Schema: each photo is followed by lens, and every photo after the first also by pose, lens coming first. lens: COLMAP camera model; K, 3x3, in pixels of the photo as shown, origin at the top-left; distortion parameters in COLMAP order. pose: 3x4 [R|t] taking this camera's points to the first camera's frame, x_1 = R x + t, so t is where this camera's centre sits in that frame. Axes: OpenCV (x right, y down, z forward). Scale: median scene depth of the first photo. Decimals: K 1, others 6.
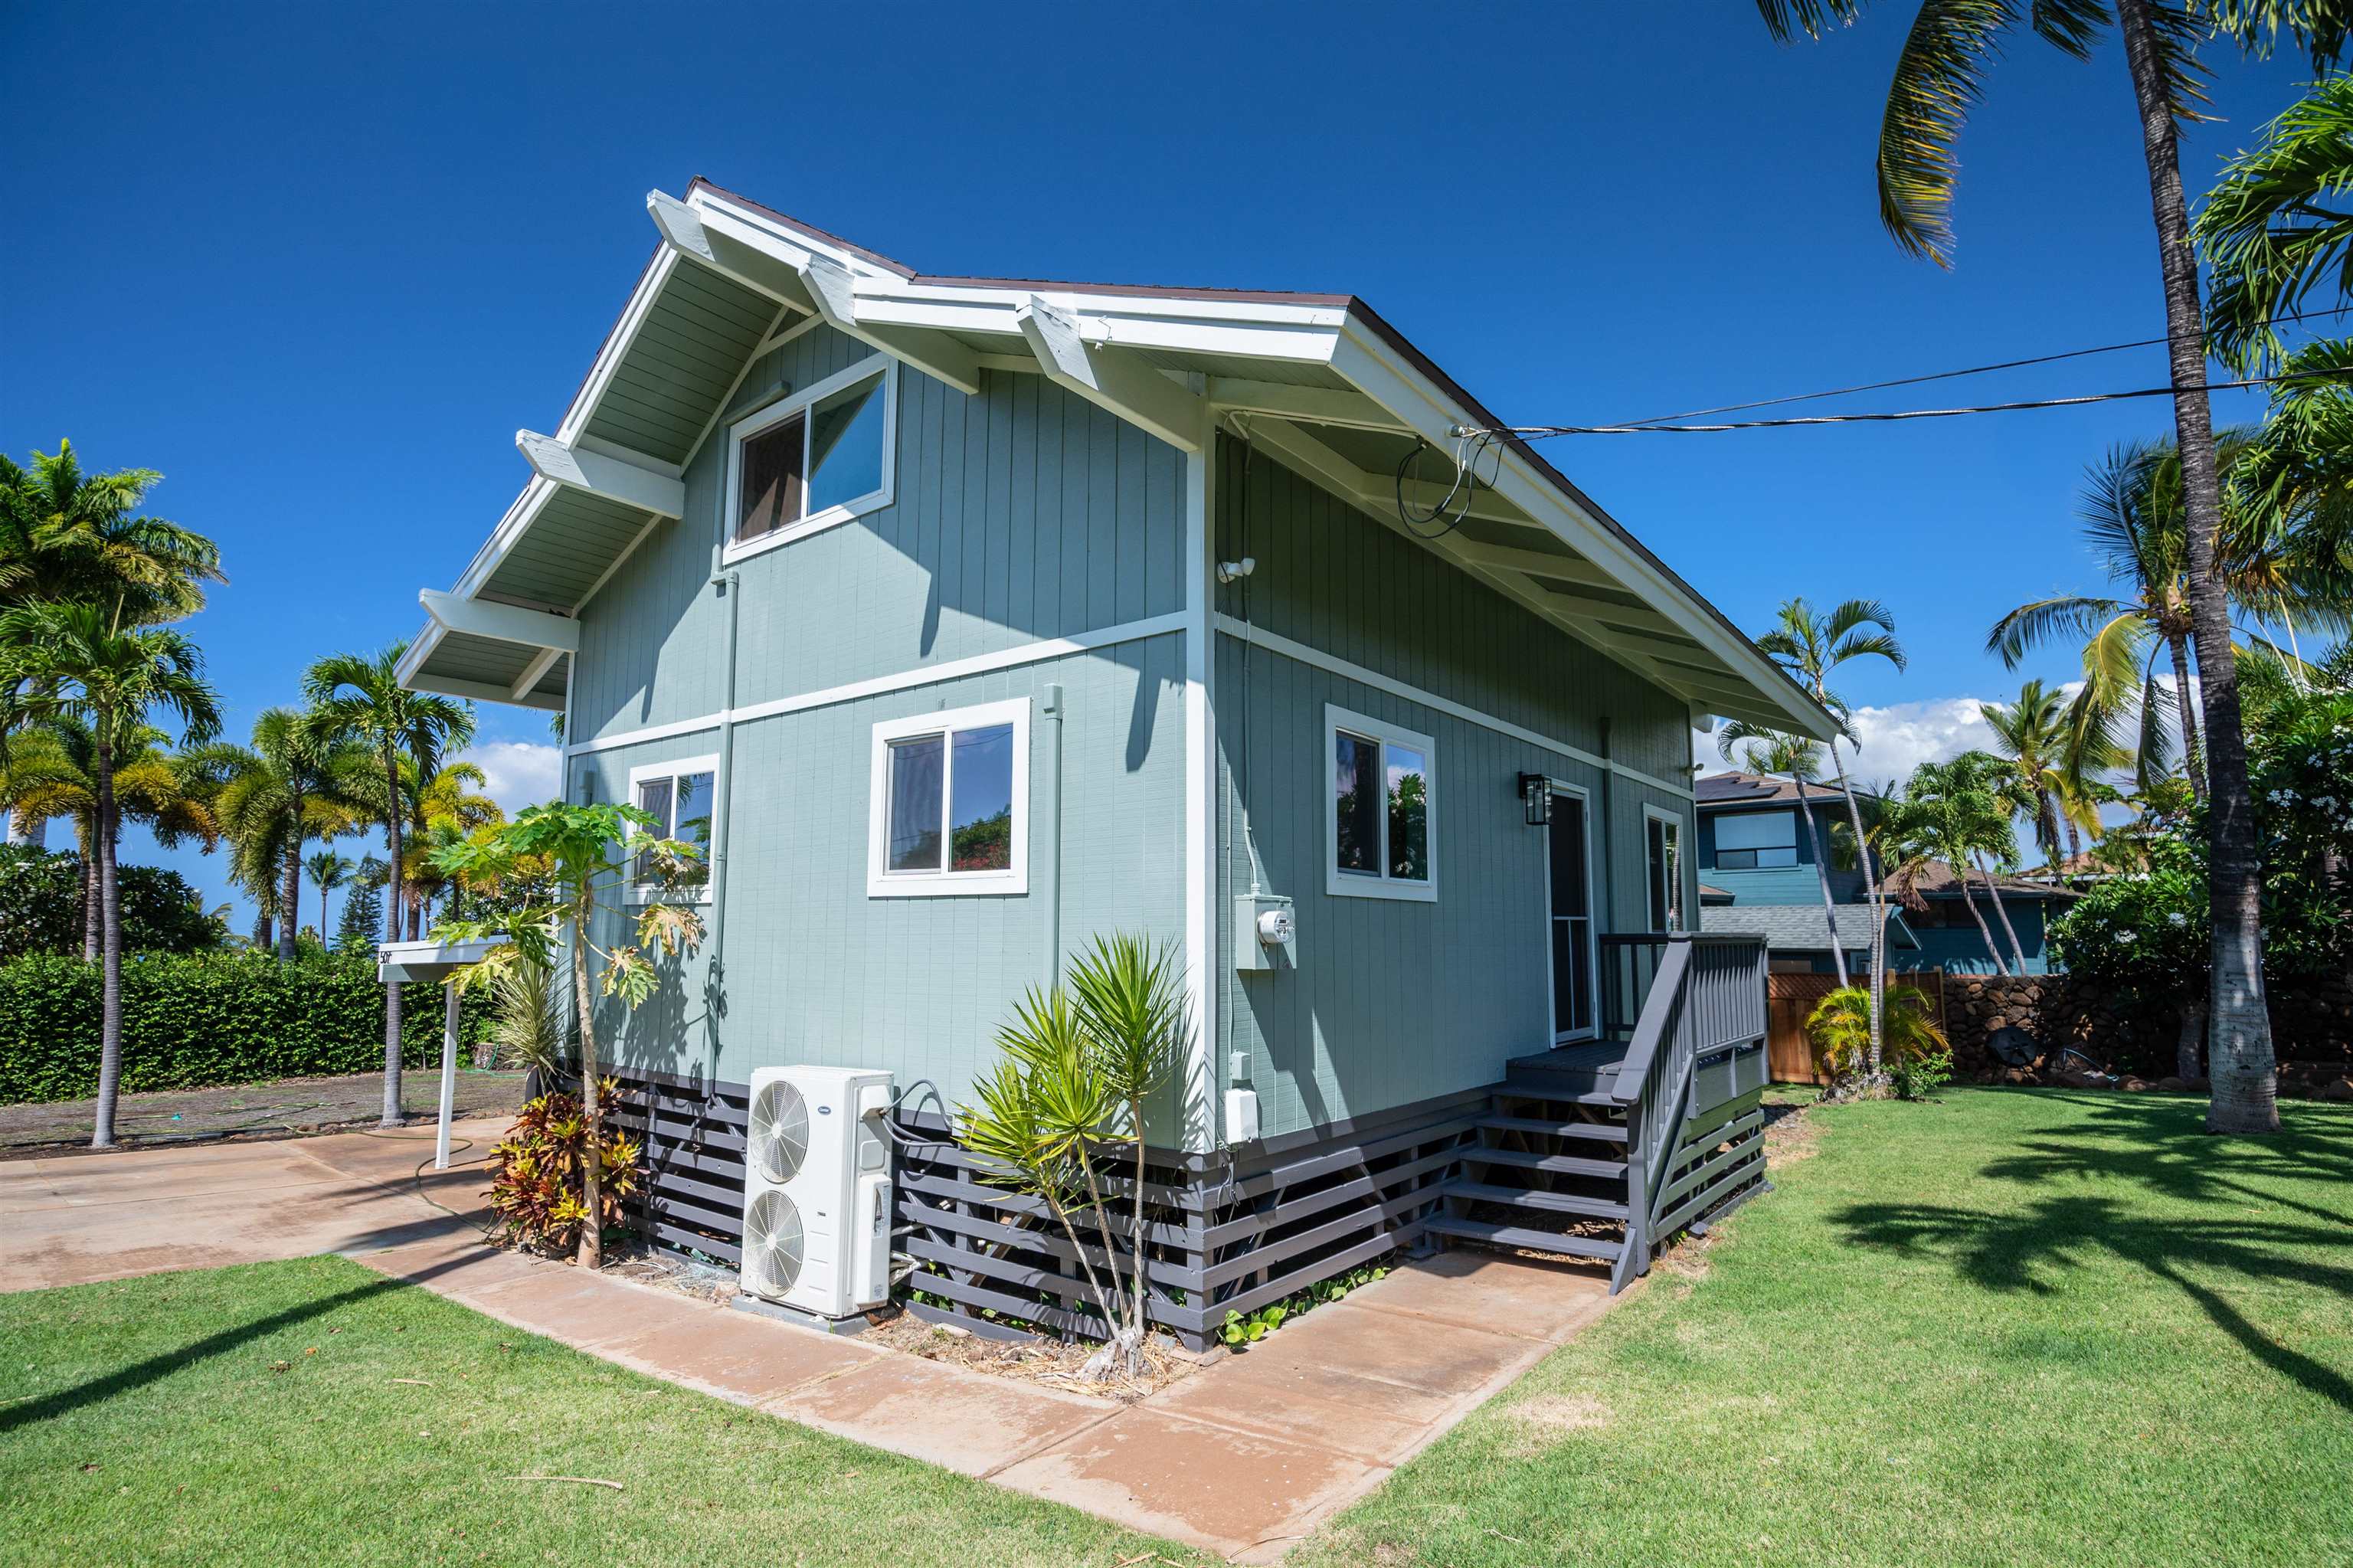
lens RADIAL K [[1138.4, 0, 1176.5], [0, 1138.4, 784.0], [0, 0, 1]] dist [-0.004772, -0.000369]
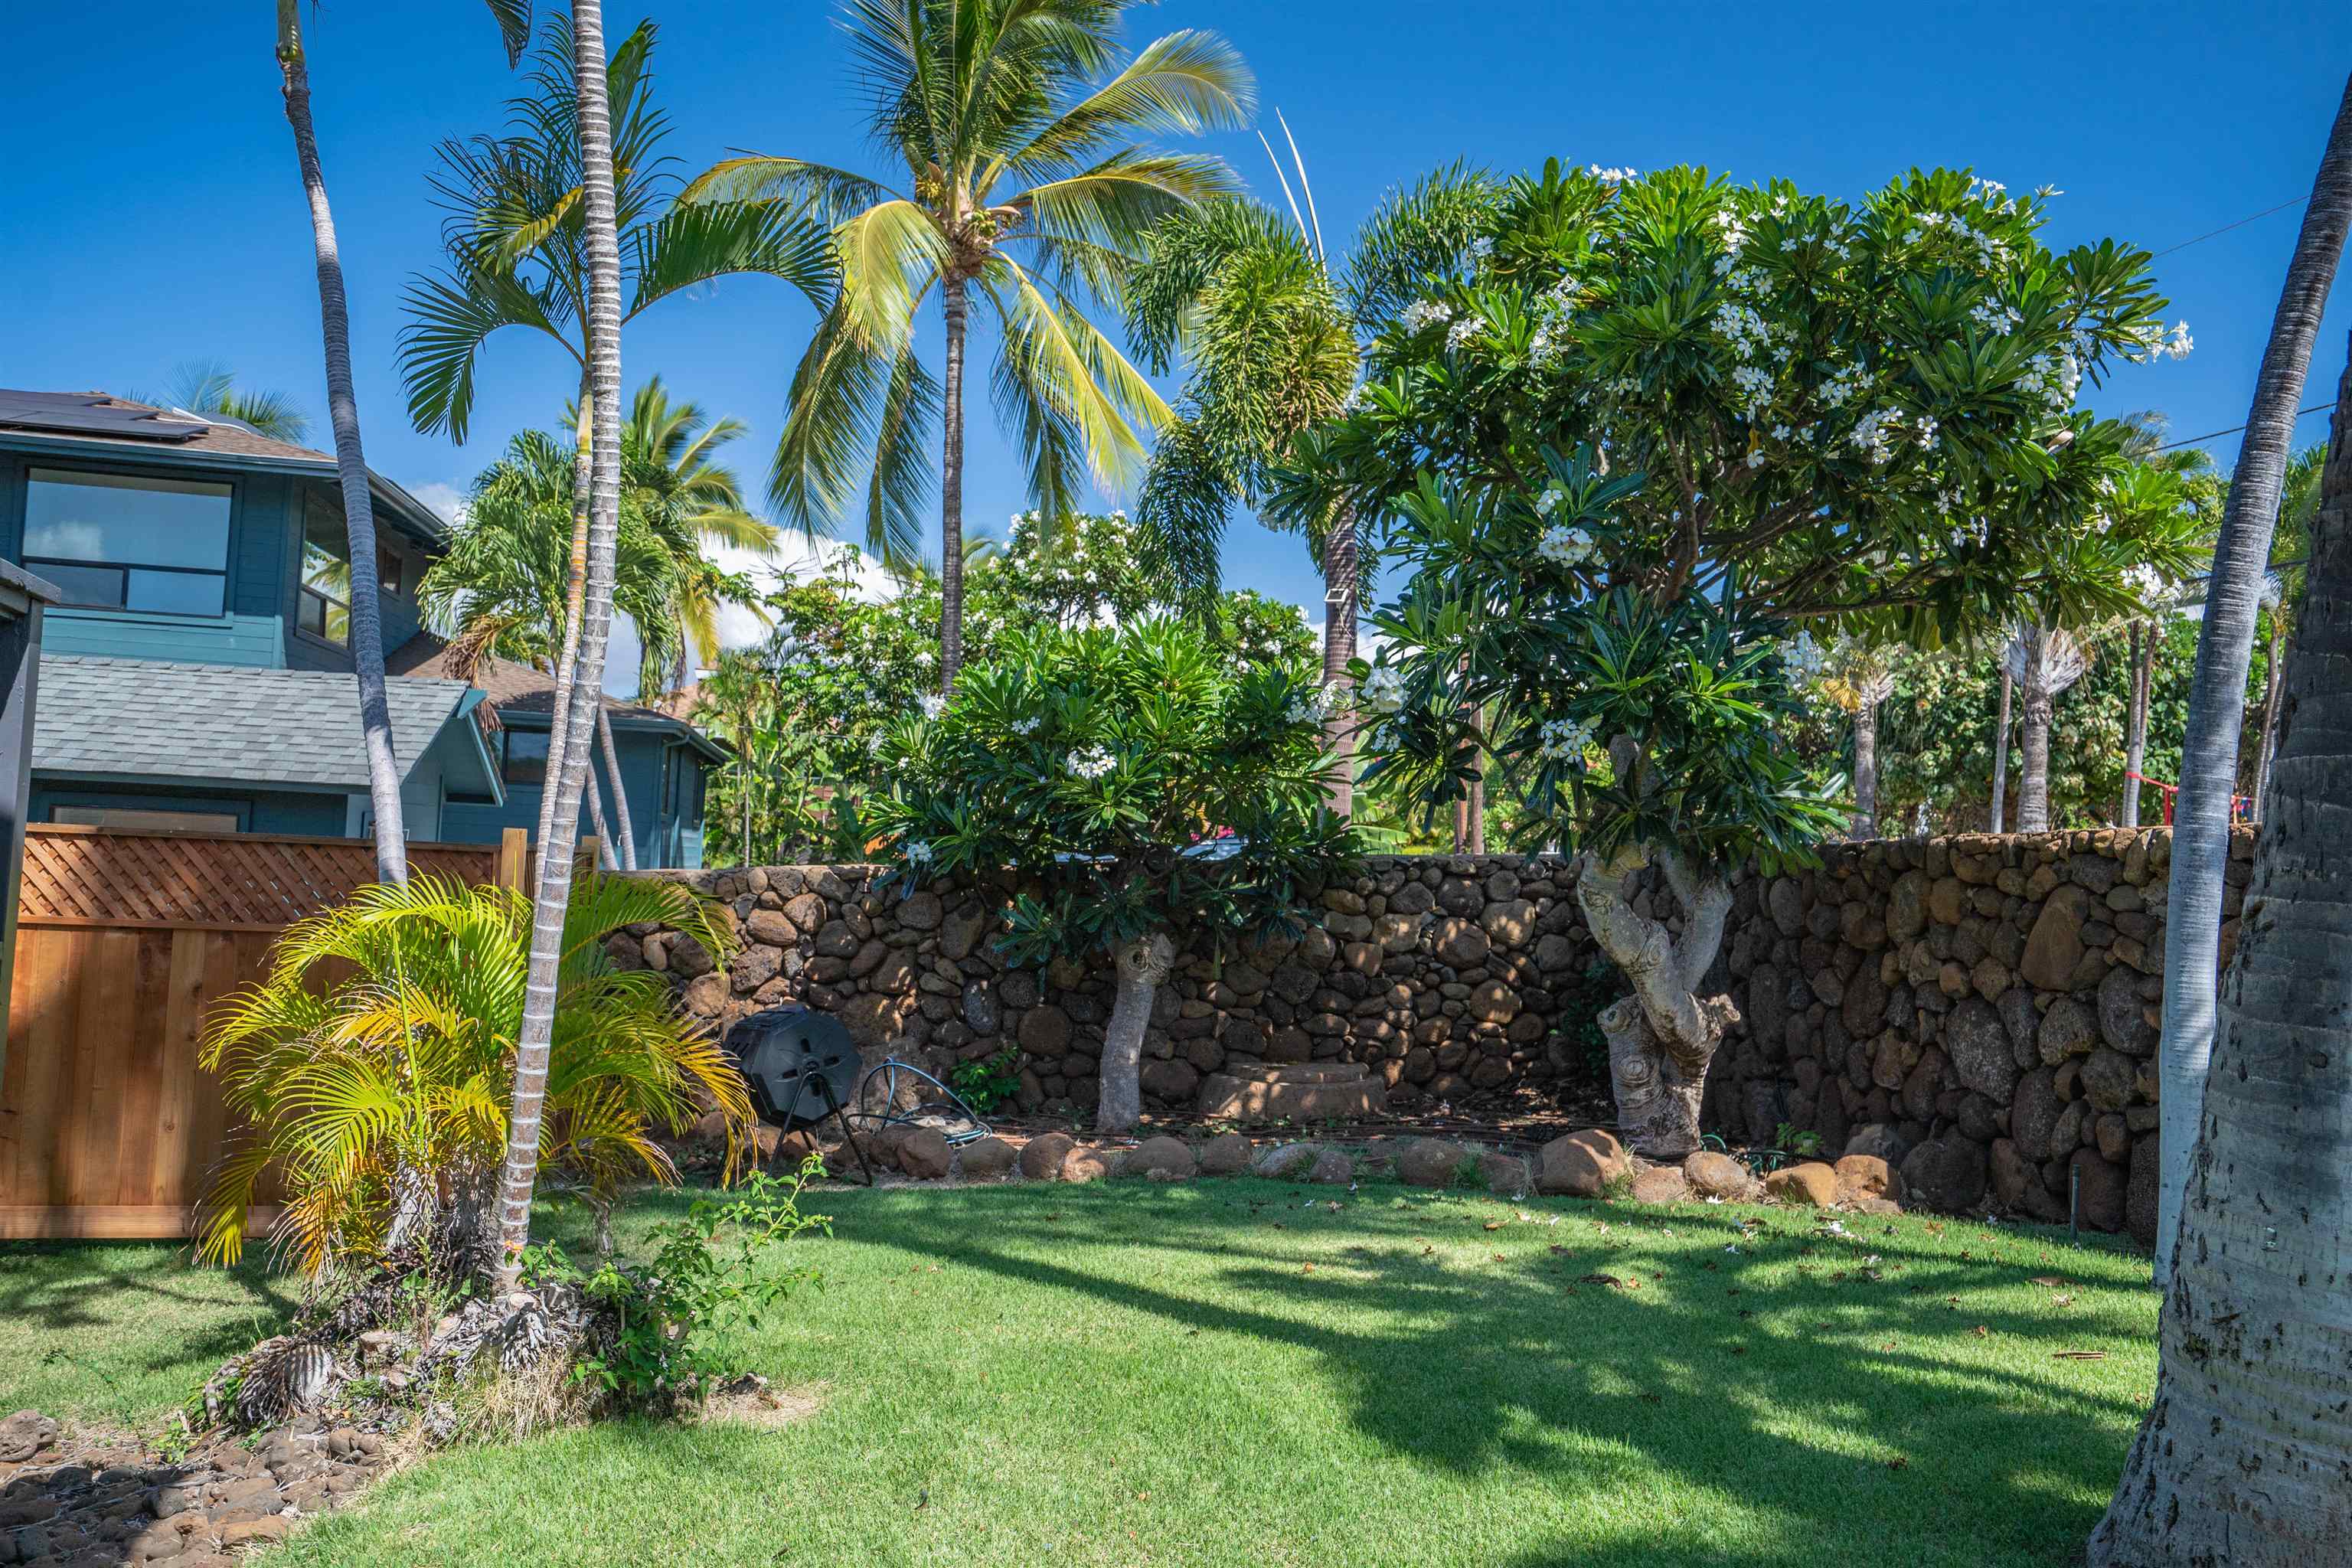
lens RADIAL K [[1864.3, 0, 1176.0], [0, 1864.3, 784.0], [0, 0, 1]] dist [0.014035, 0.002442]
pose [[0.555657, 0.060706, 0.829192, 0.405403], [-0.154769, 0.987451, 0.031421, 0.137987], [-0.816879, -0.145793, 0.558080, 0.744653]]
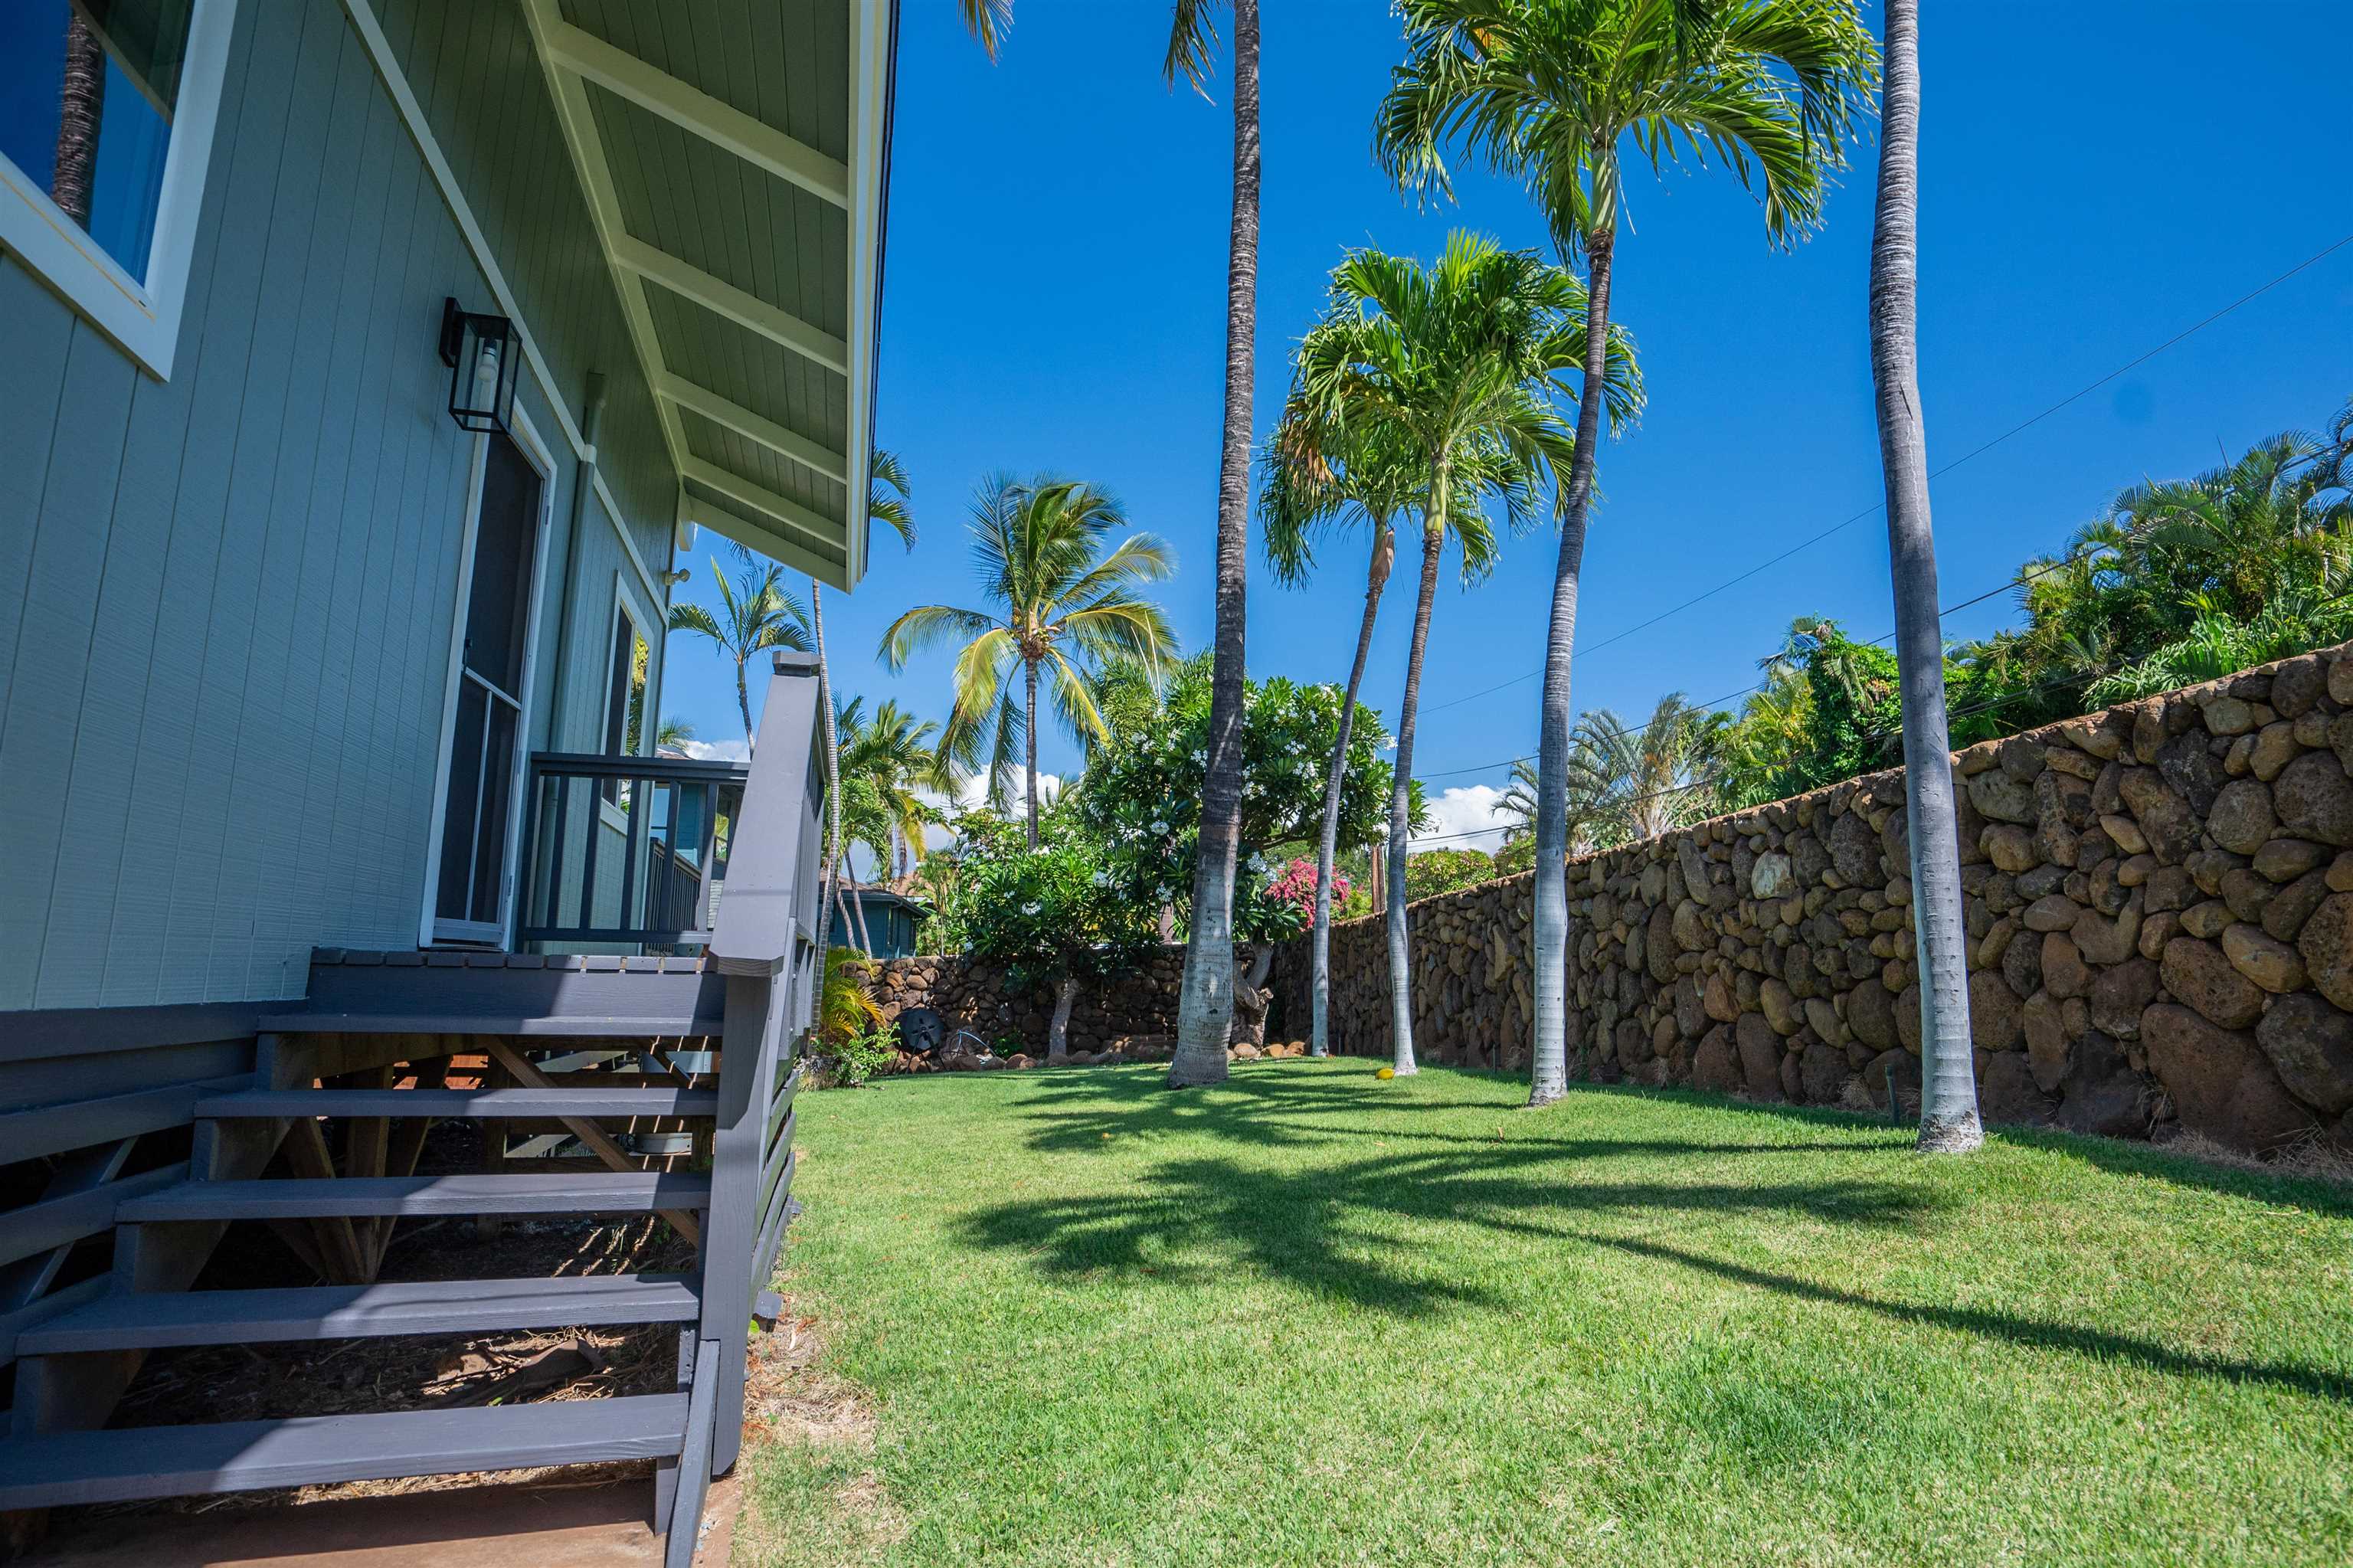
lens RADIAL K [[1271.3, 0, 1176.5], [0, 1271.3, 784.0], [0, 0, 1]] dist [-0.014394, 0.000355]
pose [[0.607317, 0.125501, 0.784484, 0.074691], [-0.116352, 0.990847, -0.068440, 0.105694], [-0.785893, -0.049711, 0.616360, 0.299509]]
